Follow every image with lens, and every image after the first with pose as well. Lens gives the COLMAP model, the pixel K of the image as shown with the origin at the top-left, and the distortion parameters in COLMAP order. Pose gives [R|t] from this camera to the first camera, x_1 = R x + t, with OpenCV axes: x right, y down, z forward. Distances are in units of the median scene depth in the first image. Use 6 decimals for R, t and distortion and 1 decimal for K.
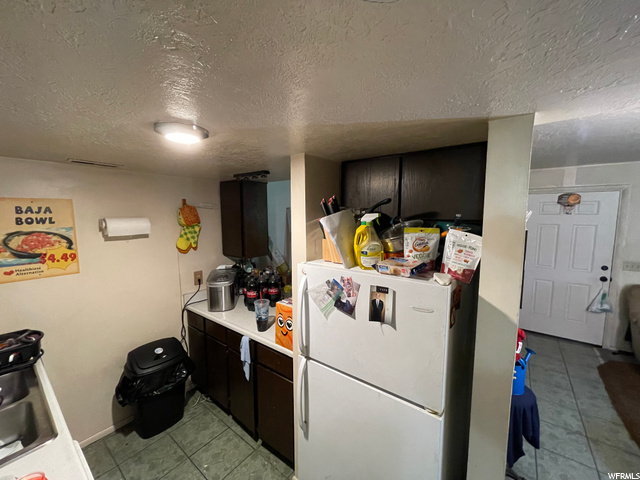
lens RADIAL K [[257.6, 0, 320.3], [0, 257.6, 239.7], [0, 0, 1]] dist [-0.004240, 0.000553]
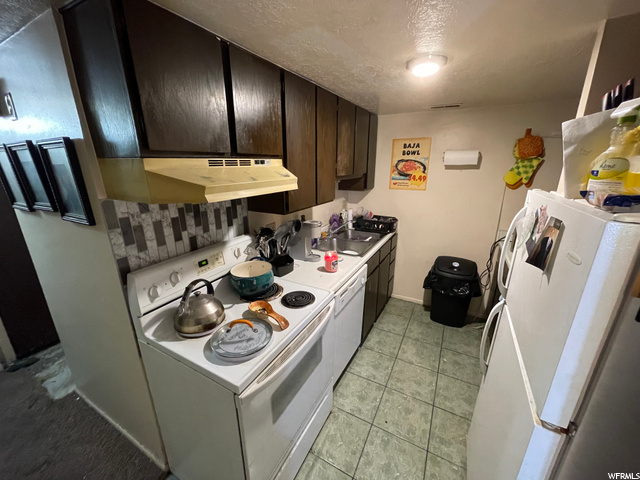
lens RADIAL K [[257.6, 0, 319.0], [0, 257.6, 243.1], [0, 0, 1]] dist [-0.004240, 0.000553]
pose [[0.147562, 0.291734, -0.945049, 0.452676], [-0.100309, 0.954996, 0.279143, 0.068385], [0.983953, 0.053606, 0.170184, 0.169202]]
